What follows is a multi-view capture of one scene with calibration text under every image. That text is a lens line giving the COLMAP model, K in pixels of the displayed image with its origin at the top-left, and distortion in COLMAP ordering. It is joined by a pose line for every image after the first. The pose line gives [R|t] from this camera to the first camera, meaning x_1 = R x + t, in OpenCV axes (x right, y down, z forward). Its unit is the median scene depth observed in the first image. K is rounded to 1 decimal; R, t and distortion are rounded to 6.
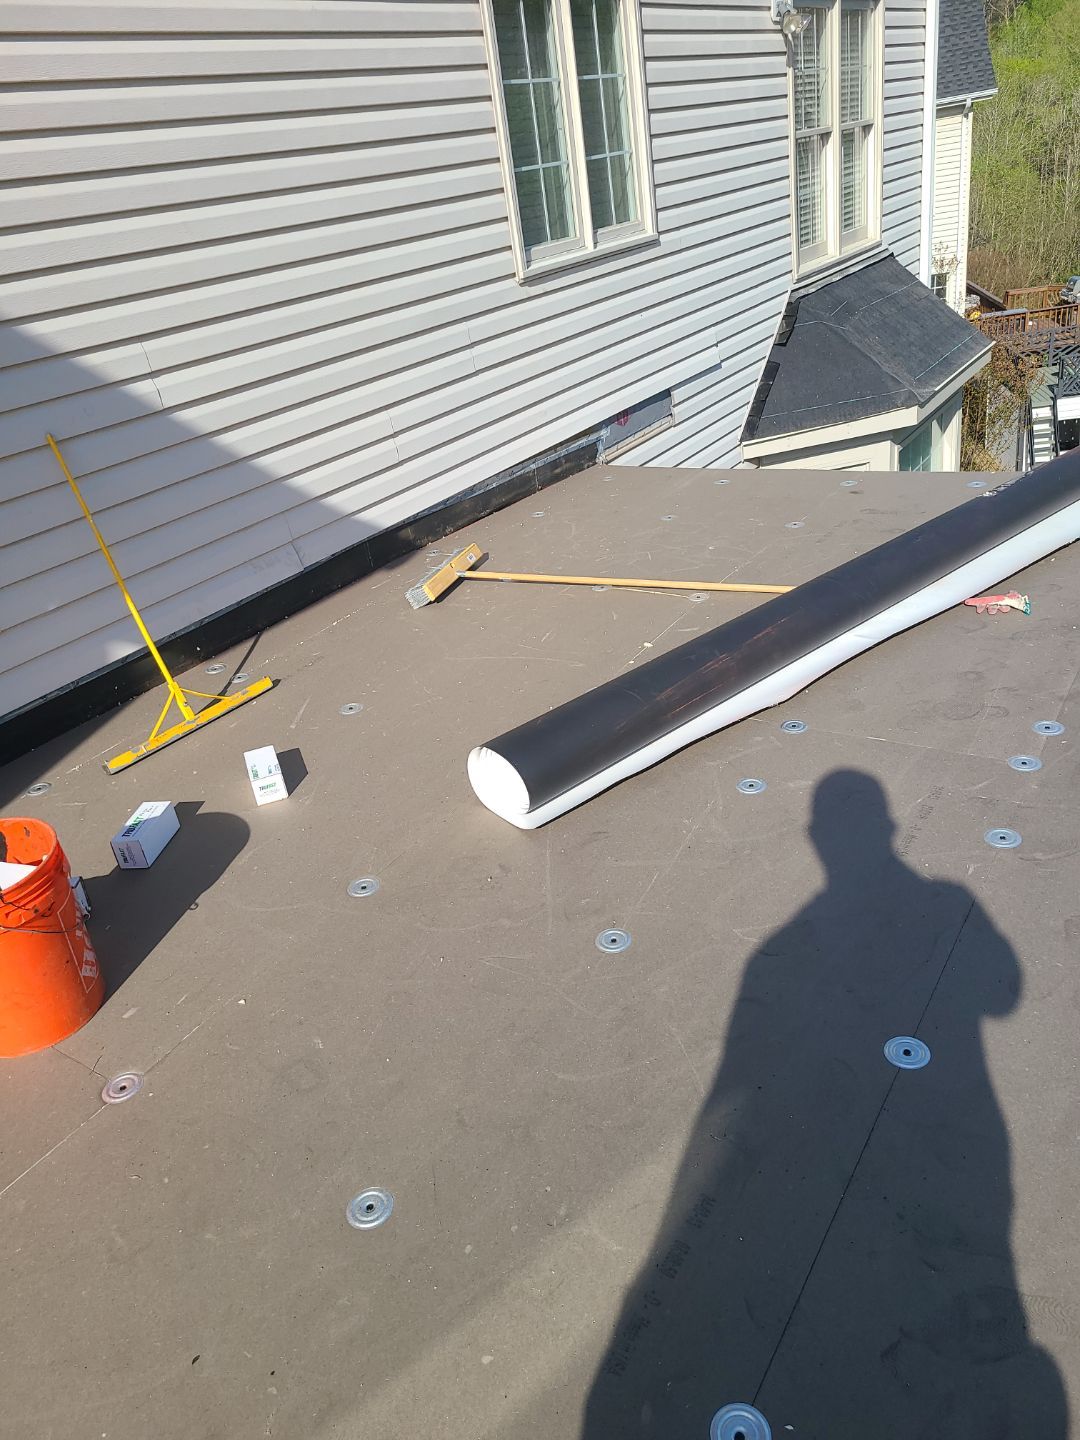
lens RADIAL K [[1063.5, 0, 564.0], [0, 1063.5, 716.1], [0, 0, 1]] dist [0.064111, -0.036448]
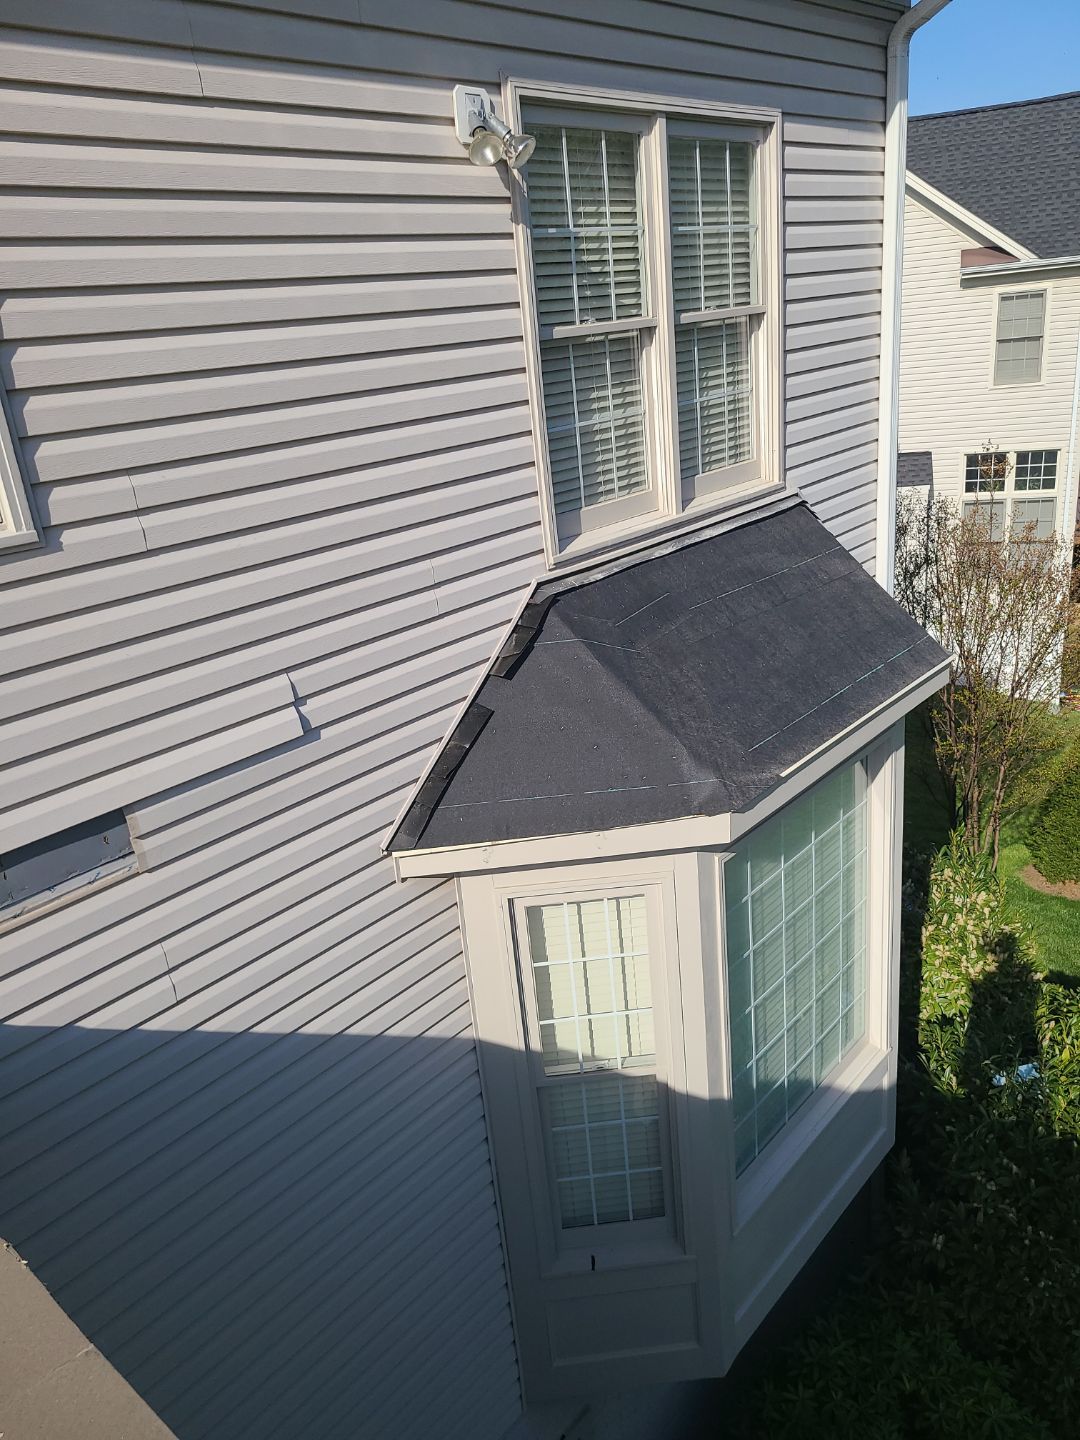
lens RADIAL K [[1064.2, 0, 558.5], [0, 1064.2, 696.5], [0, 0, 1]] dist [0.067492, -0.042229]
pose [[0.987070, 0.104280, -0.121729, 0.287430], [-0.116697, 0.988144, -0.099769, -0.269571], [0.109882, 0.112684, 0.987536, 0.426093]]
